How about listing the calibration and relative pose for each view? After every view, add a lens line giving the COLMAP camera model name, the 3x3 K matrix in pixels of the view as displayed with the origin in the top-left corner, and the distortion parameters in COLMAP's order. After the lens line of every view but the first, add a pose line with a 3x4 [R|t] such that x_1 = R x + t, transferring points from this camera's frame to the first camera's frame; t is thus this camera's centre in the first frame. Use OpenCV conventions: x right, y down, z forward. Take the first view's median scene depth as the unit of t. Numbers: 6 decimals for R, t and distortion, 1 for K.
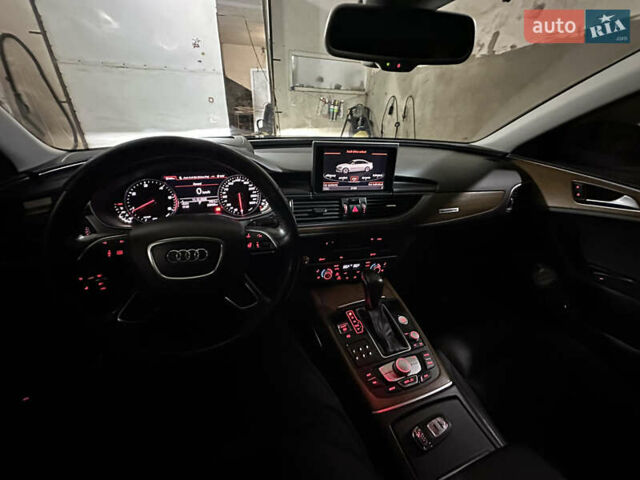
lens RADIAL K [[250.6, 0, 318.2], [0, 250.6, 238.4], [0, 0, 1]] dist [-0.007624, -0.000106]
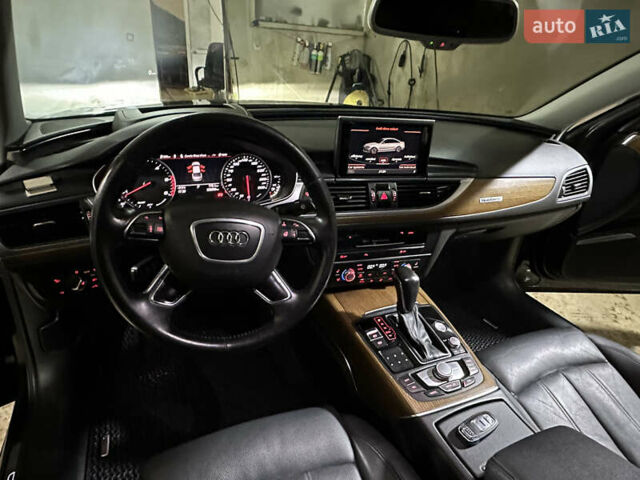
lens RADIAL K [[385.5, 0, 315.0], [0, 385.5, 246.0], [0, 0, 1]] dist [-0.006759, 0.001785]
pose [[0.997997, -0.000095, 0.063255, -0.085512], [0.001028, 0.999891, -0.014725, 0.035983], [-0.063246, 0.014761, 0.997889, -0.143995]]
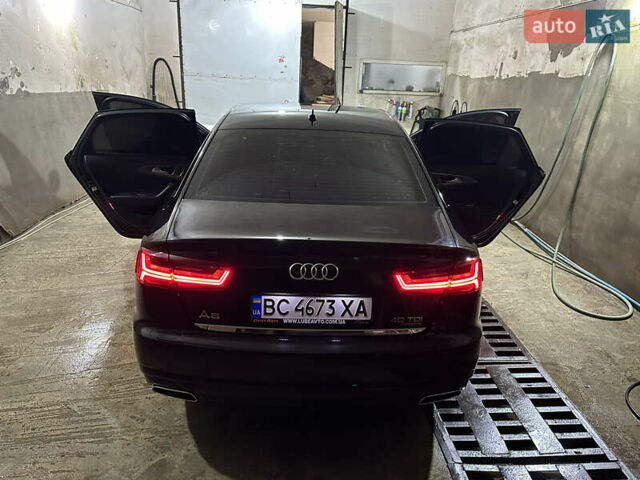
lens RADIAL K [[484.1, 0, 318.8], [0, 484.1, 241.0], [0, 0, 1]] dist [0.046289, -0.048353]
pose [[0.949152, 0.108688, -0.295461, 3.920475], [-0.154240, 0.978703, -0.135463, 3.108849], [0.274446, 0.174147, 0.945702, -8.480536]]
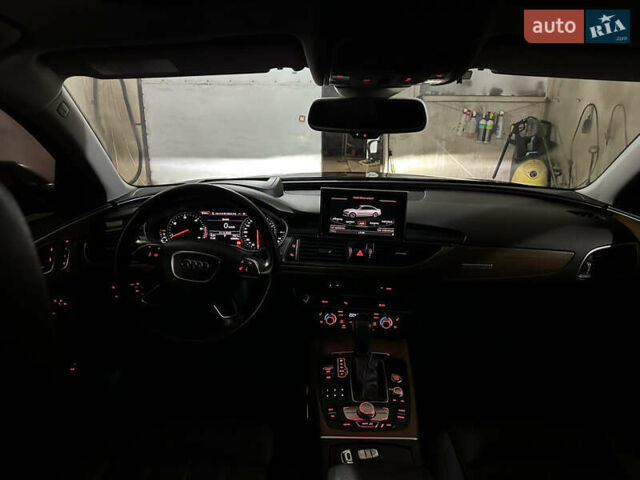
lens RADIAL K [[413.0, 0, 309.2], [0, 413.0, 253.6], [0, 0, 1]] dist [-0.005495, -0.001539]
pose [[0.937359, 0.084260, -0.338021, 0.258224], [-0.141600, 0.978691, -0.148706, 0.078778], [0.318288, 0.187254, 0.929316, -0.292664]]
